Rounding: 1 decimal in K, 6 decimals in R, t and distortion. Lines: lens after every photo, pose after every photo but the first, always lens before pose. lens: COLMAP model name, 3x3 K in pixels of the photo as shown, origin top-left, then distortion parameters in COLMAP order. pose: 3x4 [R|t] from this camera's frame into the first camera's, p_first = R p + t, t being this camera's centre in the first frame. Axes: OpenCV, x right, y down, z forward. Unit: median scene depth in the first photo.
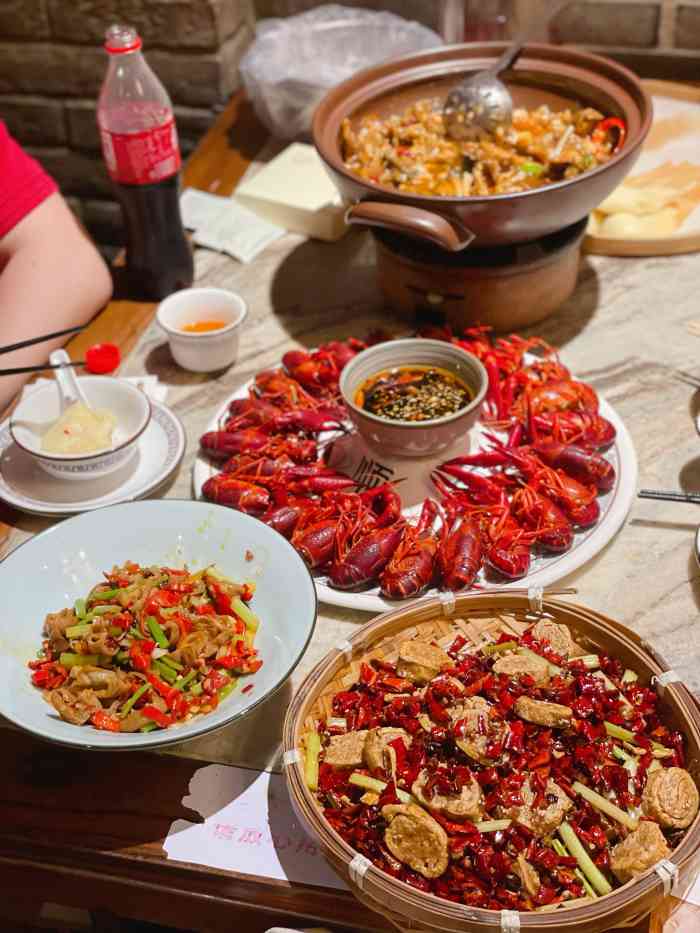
lens RADIAL K [[1523.6, 0, 350.0], [0, 1523.6, 466.5], [0, 0, 1]] dist [0.135625, 0.088966]
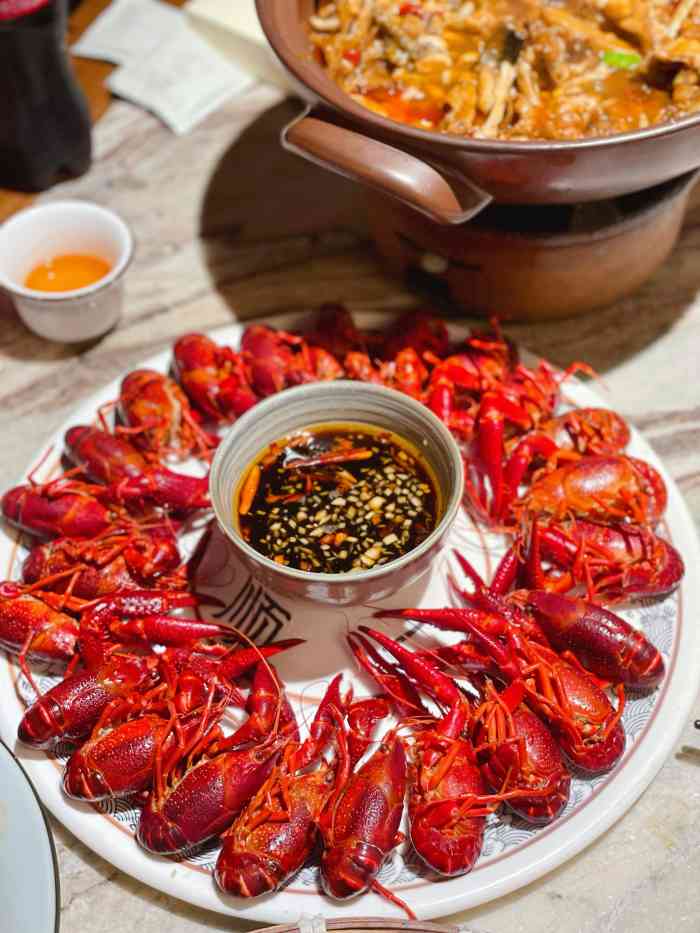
lens RADIAL K [[1523.6, 0, 350.0], [0, 1523.6, 466.5], [0, 0, 1]] dist [0.135625, 0.088966]
pose [[0.989891, 0.114333, -0.083927, 0.089240], [-0.093169, 0.970353, 0.223011, -0.177713], [0.106936, -0.212937, 0.971196, 0.407988]]
